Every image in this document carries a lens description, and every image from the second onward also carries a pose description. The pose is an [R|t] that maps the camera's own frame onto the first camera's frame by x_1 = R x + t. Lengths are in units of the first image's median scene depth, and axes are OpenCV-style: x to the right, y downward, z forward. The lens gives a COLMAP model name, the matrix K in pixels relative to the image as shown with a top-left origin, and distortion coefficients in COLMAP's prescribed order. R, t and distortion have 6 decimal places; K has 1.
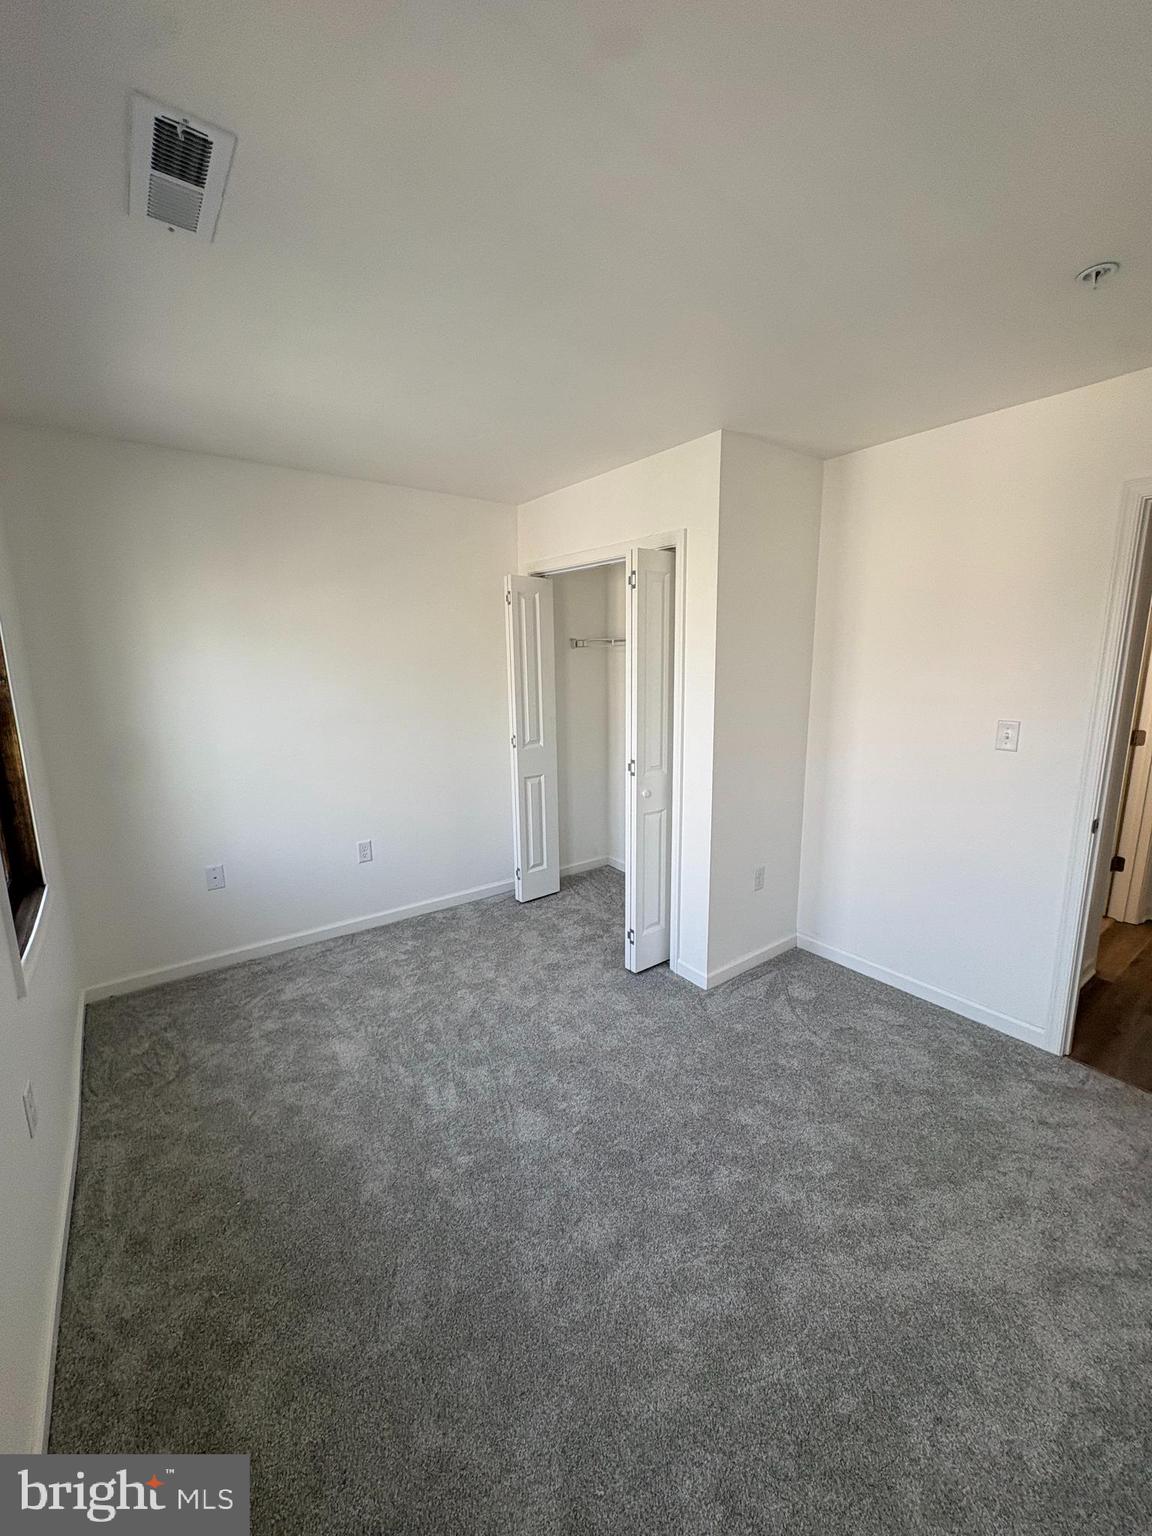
lens RADIAL K [[609.9, 0, 576.0], [0, 609.9, 768.0], [0, 0, 1]] dist [-0.002228, 0.000332]
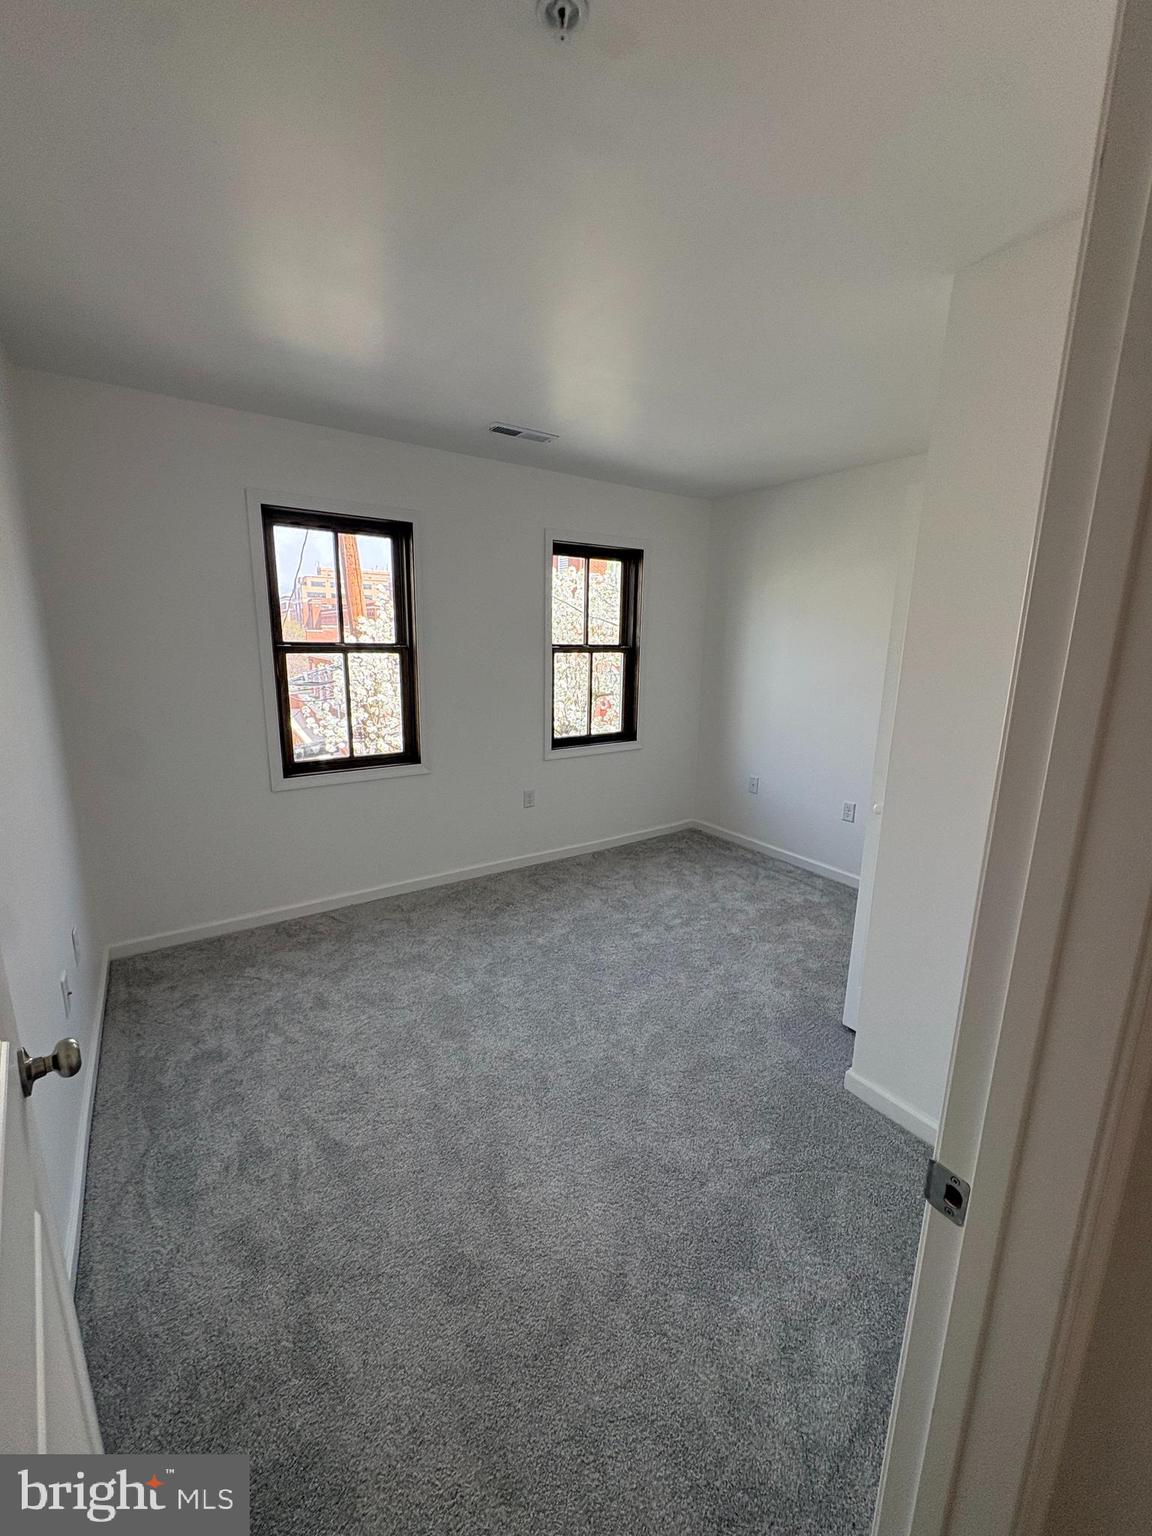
lens RADIAL K [[609.9, 0, 576.0], [0, 609.9, 768.0], [0, 0, 1]] dist [-0.002228, 0.000332]
pose [[-0.039977, 0.221789, -0.974275, 0.849027], [-0.194929, 0.954589, 0.225306, -0.103873], [0.980002, 0.198921, 0.005071, 0.599225]]
